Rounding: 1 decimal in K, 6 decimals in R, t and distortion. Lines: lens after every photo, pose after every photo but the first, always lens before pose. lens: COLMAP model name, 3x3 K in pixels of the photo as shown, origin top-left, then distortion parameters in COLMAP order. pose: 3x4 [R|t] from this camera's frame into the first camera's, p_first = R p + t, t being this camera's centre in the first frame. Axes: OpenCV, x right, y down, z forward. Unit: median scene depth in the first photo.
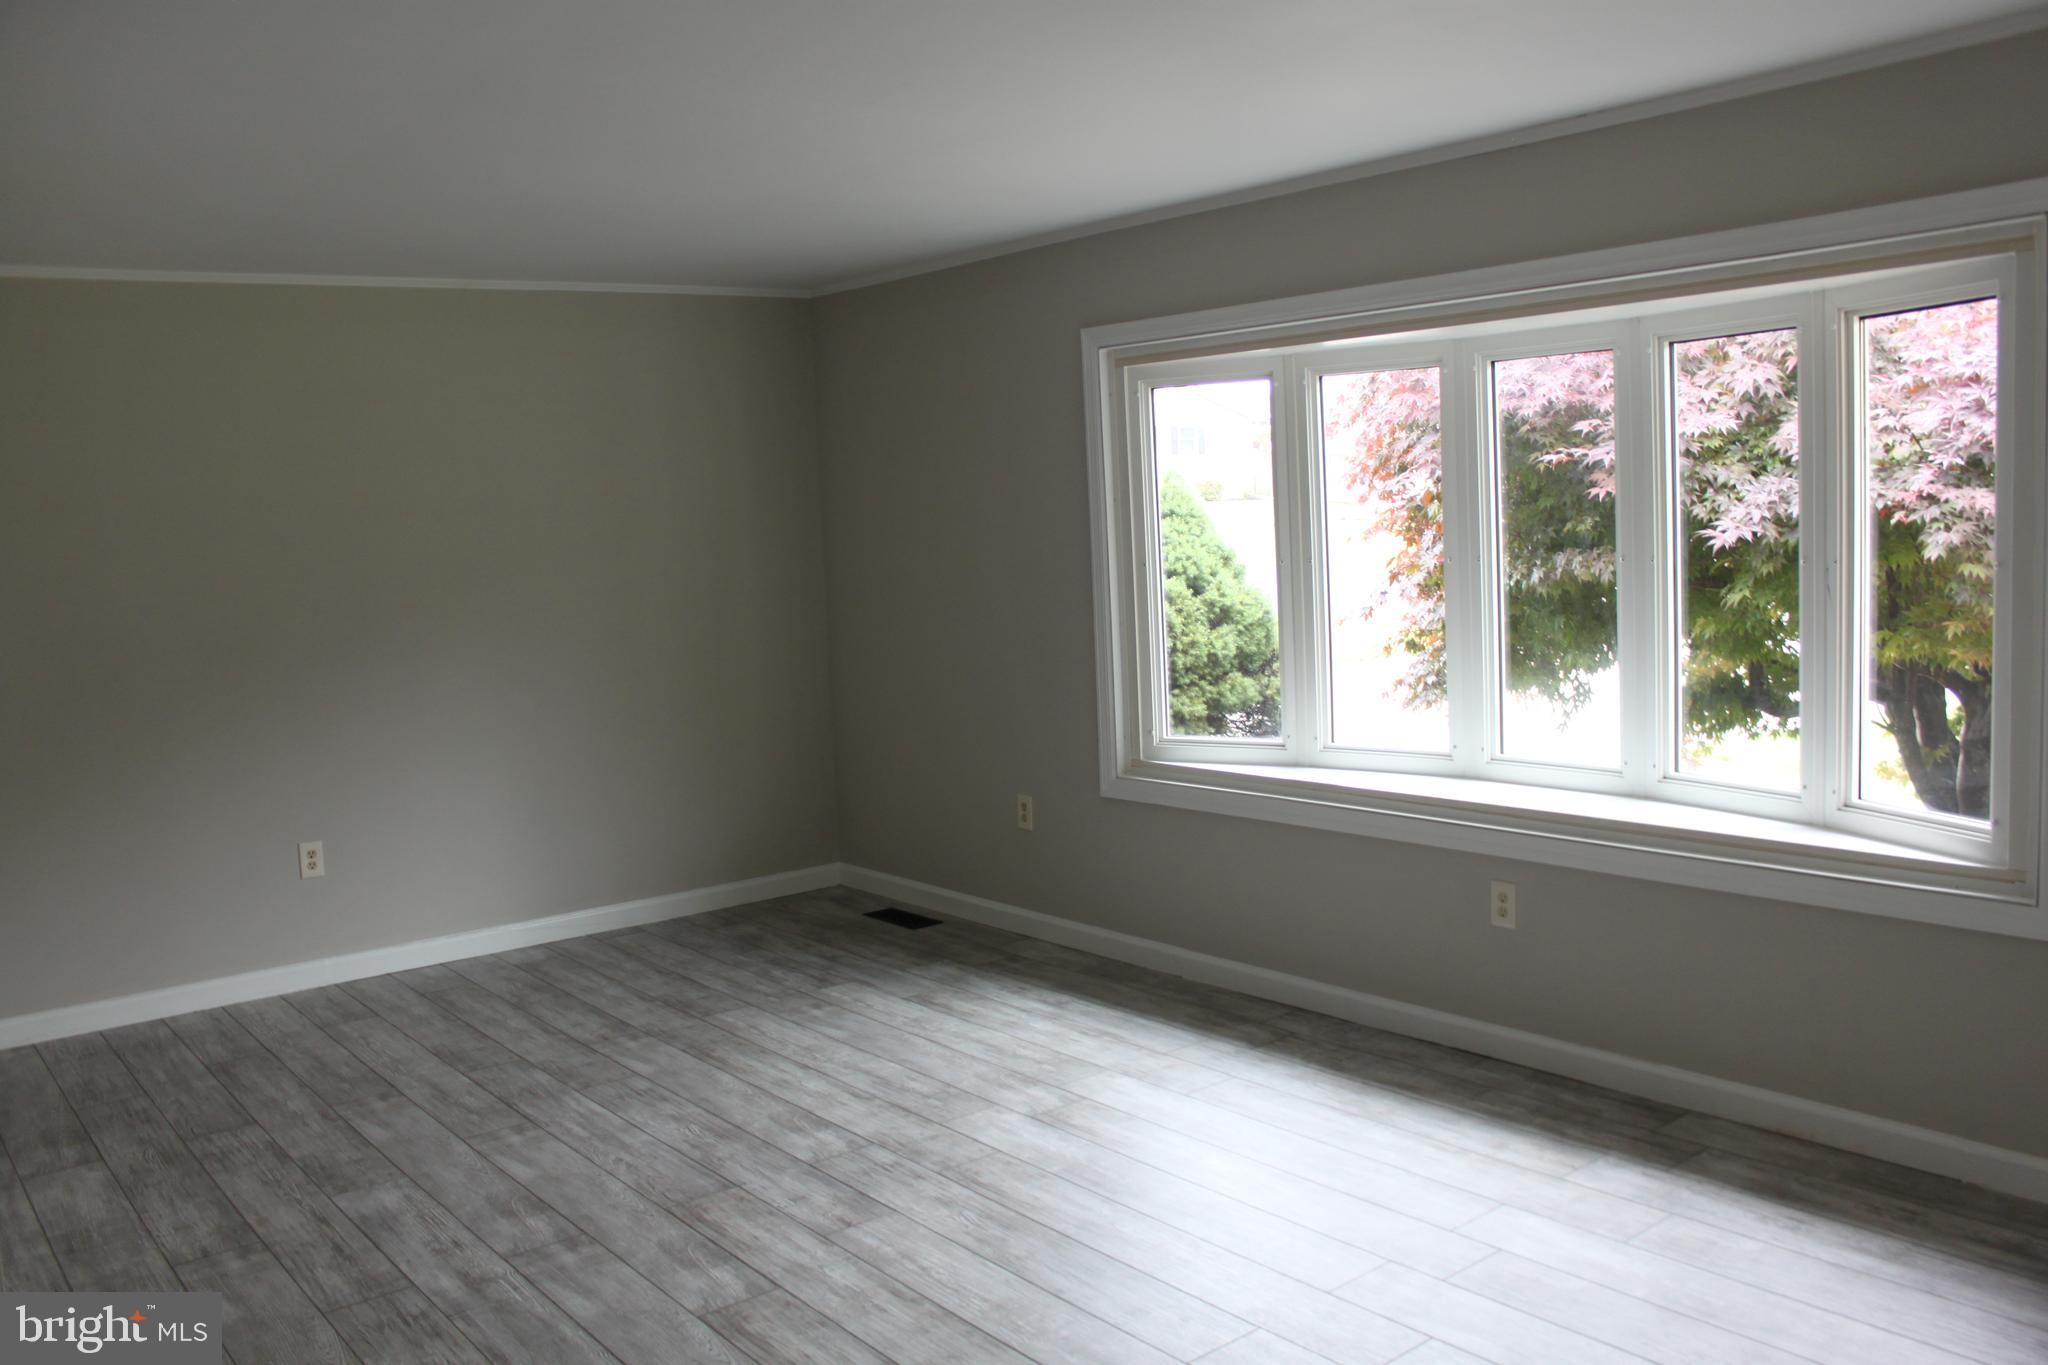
lens RADIAL K [[1699.1, 0, 1006.3], [0, 1699.1, 686.1], [0, 0, 1]] dist [-0.165197, 0.162506]
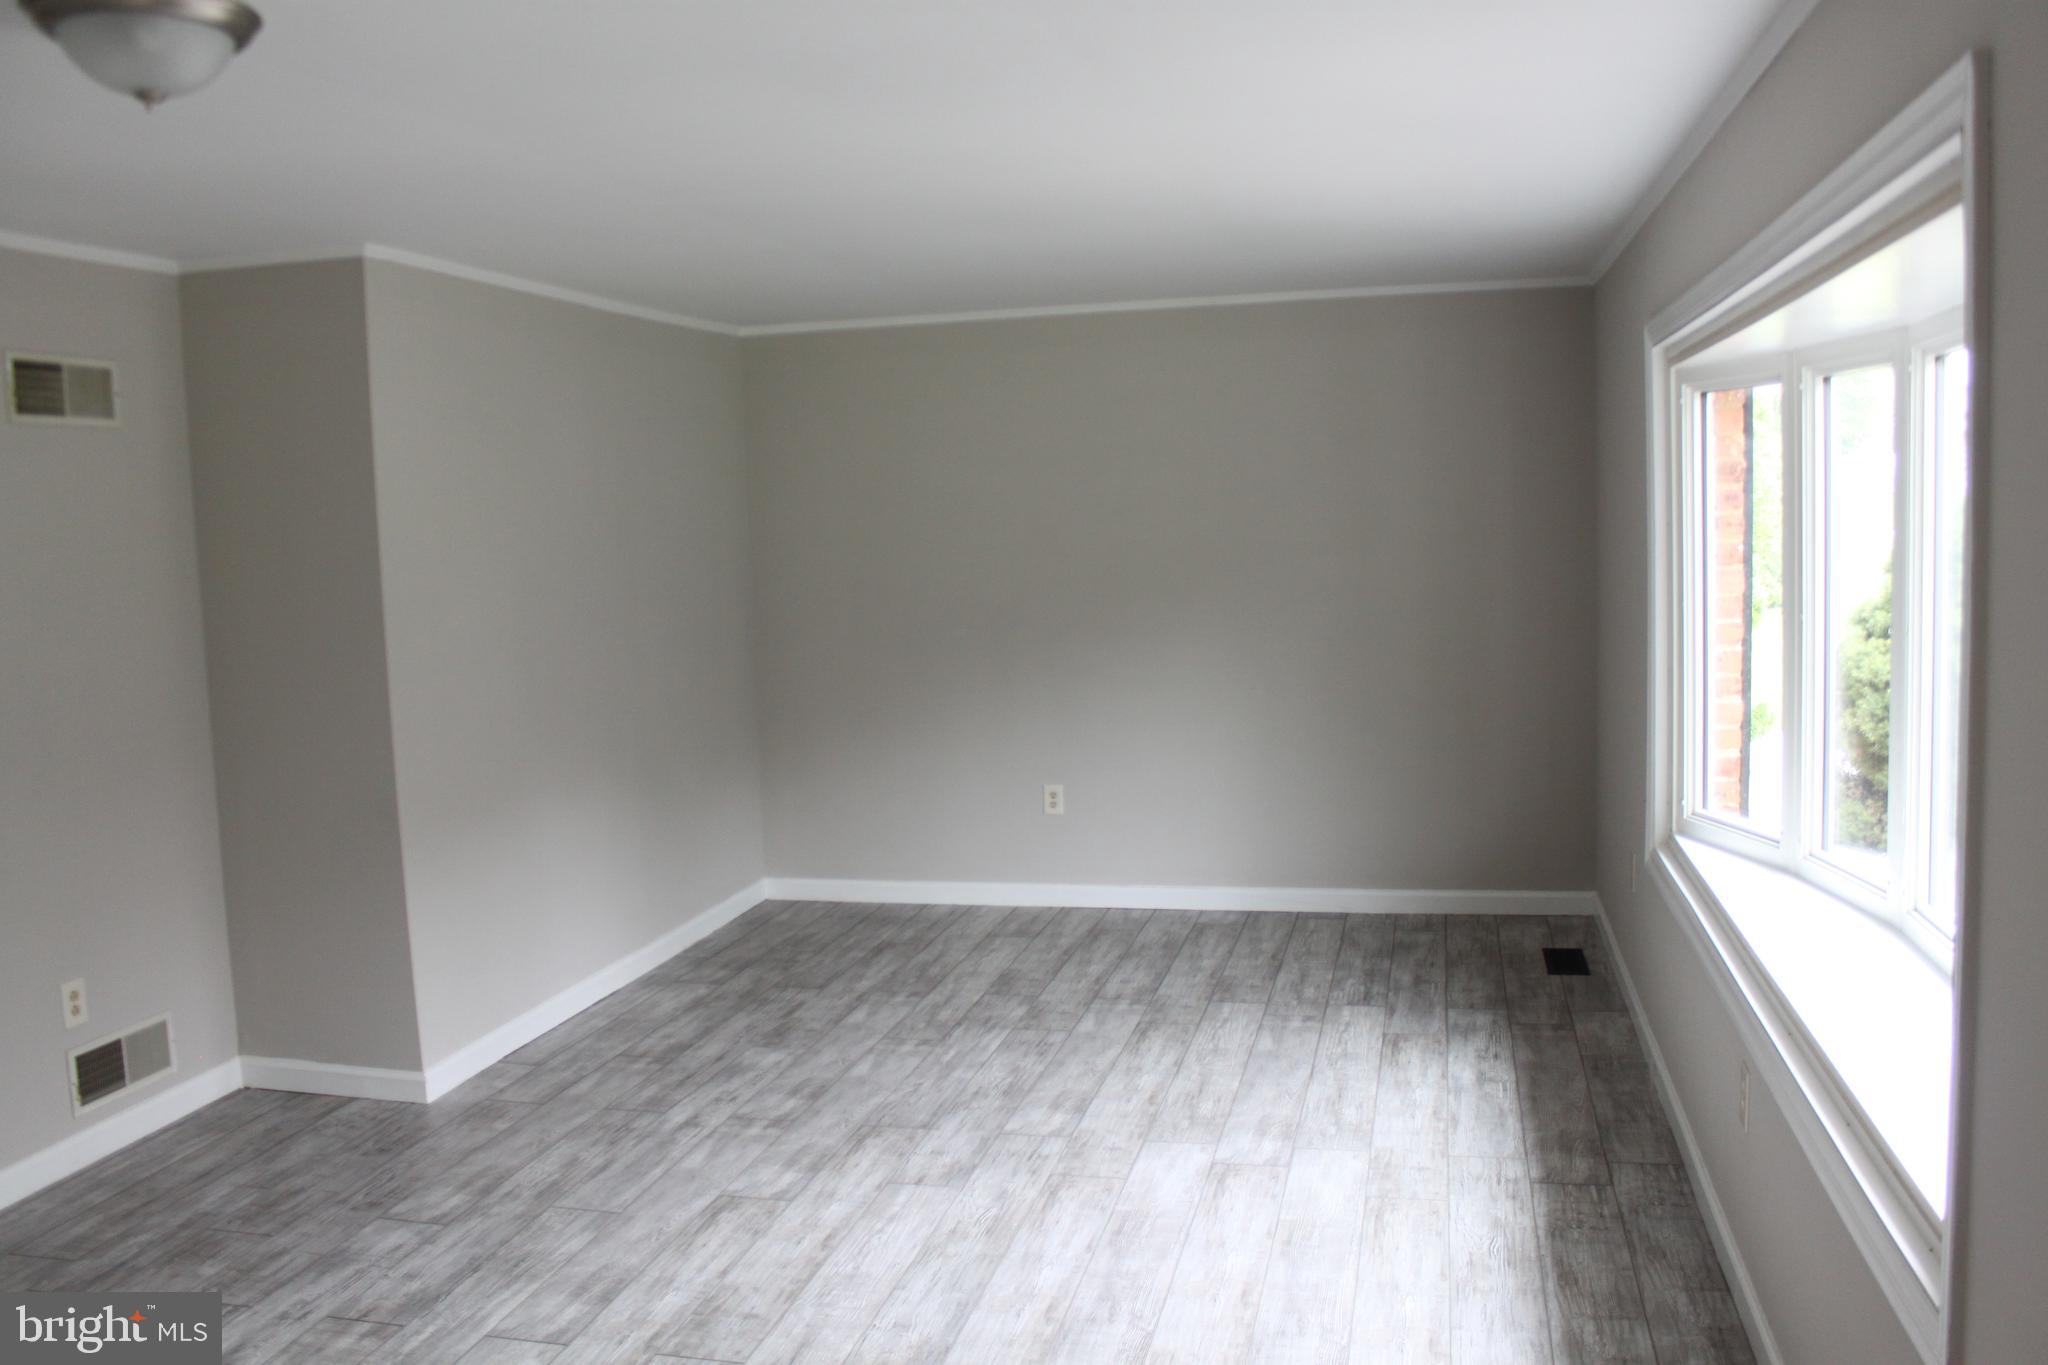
lens RADIAL K [[1699.1, 0, 1006.3], [0, 1699.1, 686.1], [0, 0, 1]] dist [-0.165197, 0.162506]
pose [[0.613610, 0.104488, -0.782665, 0.631932], [-0.077534, 0.994389, 0.071968, -0.076721], [0.785793, 0.016523, 0.618268, 0.274617]]
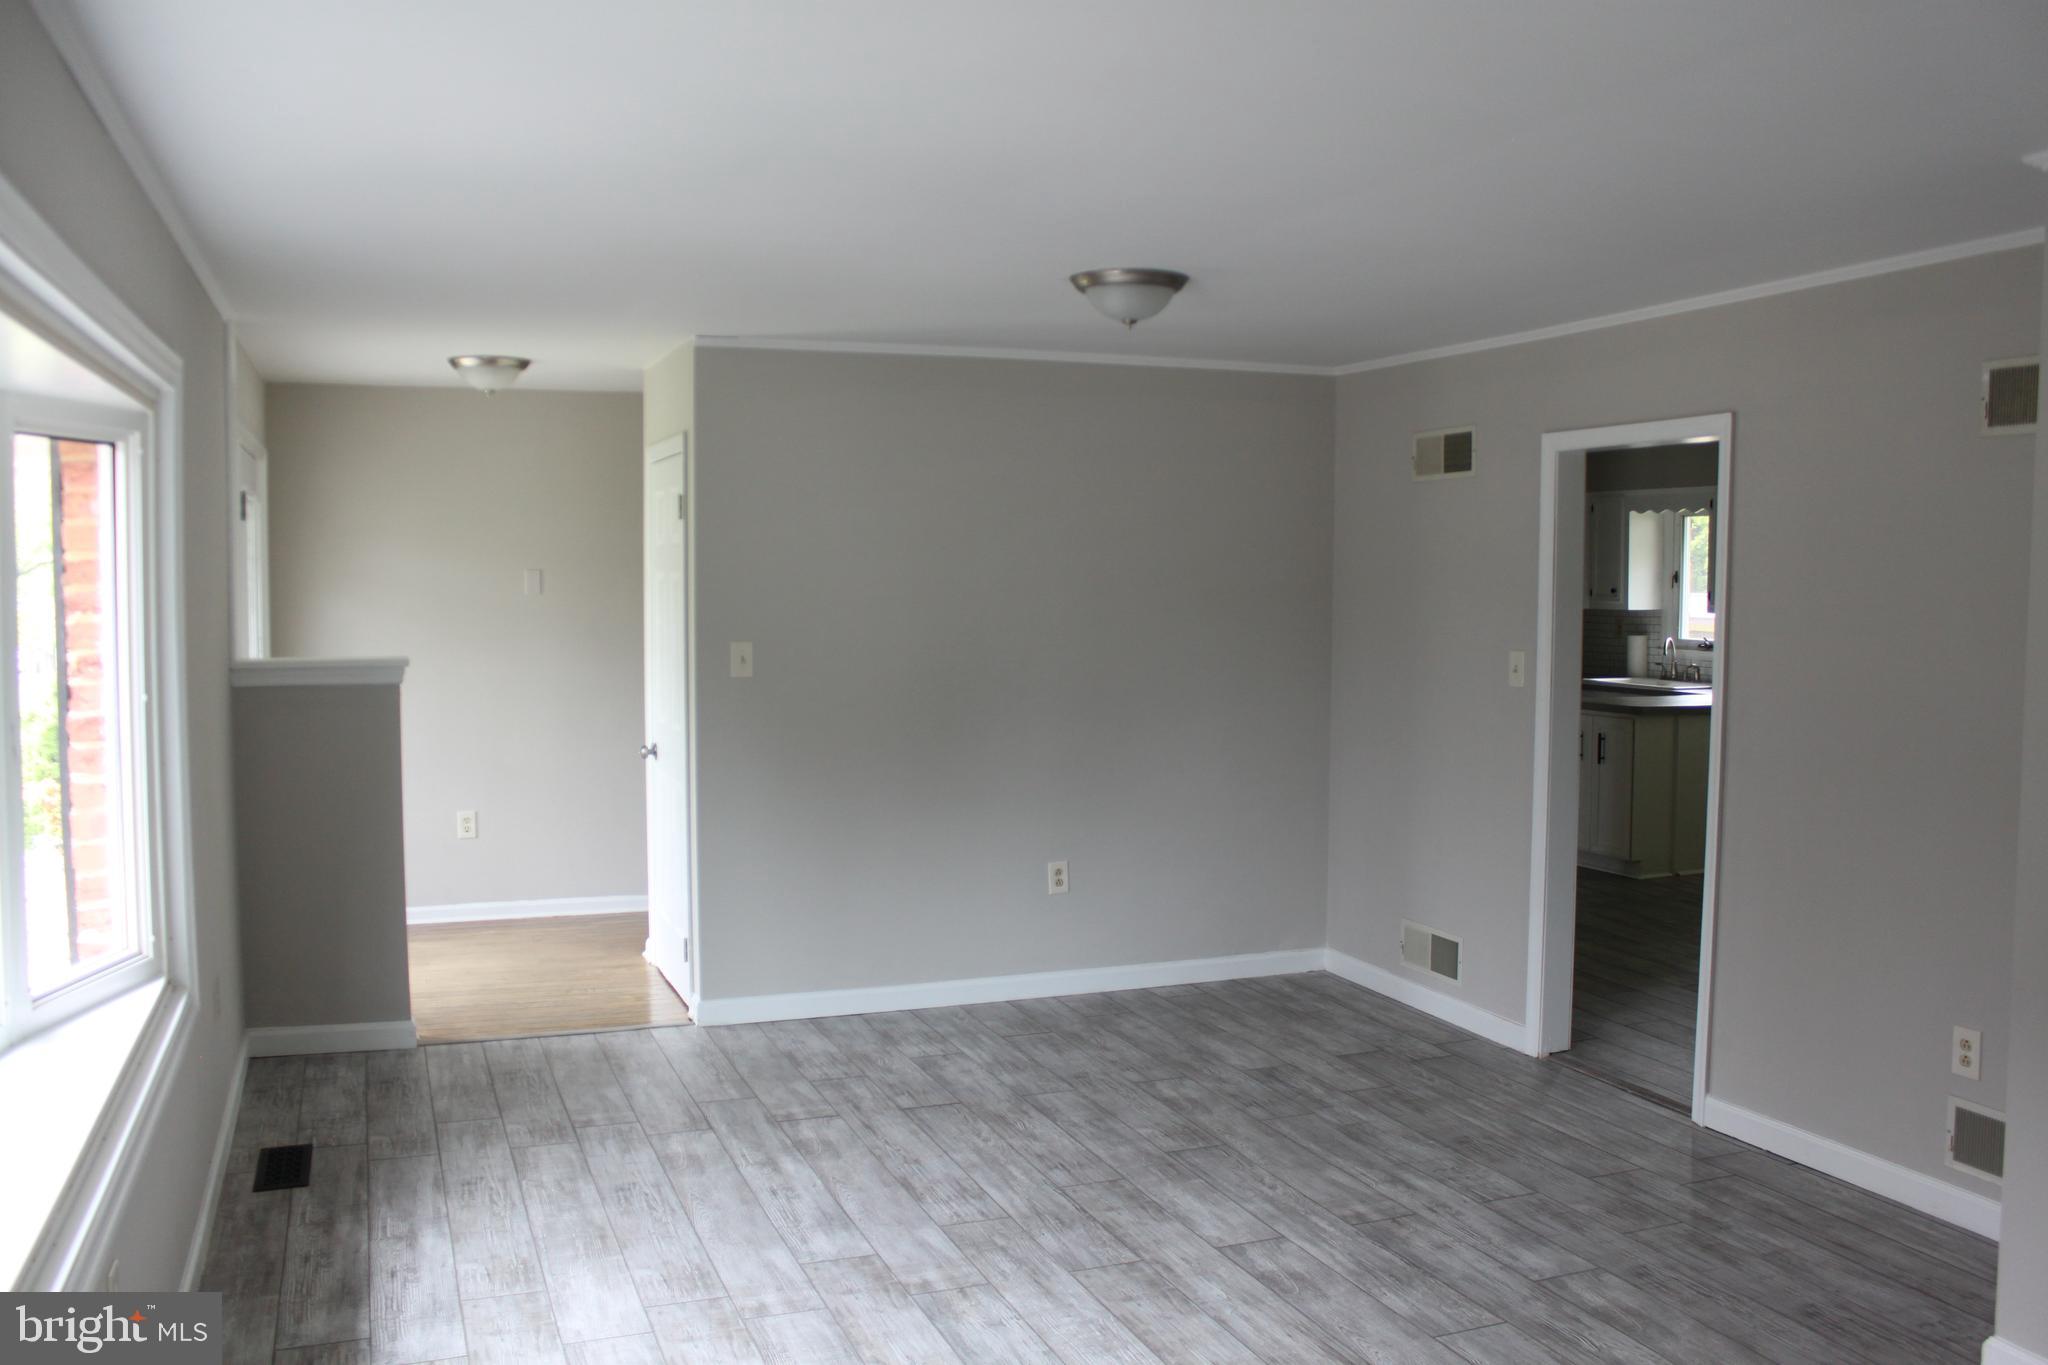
lens RADIAL K [[1695.1, 0, 1019.2], [0, 1695.1, 682.4], [0, 0, 1]] dist [-0.166935, 0.162377]
pose [[-0.955461, 0.025396, 0.294023, -0.194826], [0.073726, 0.985241, 0.154483, -0.156711], [-0.285760, 0.169280, -0.943231, 1.385924]]
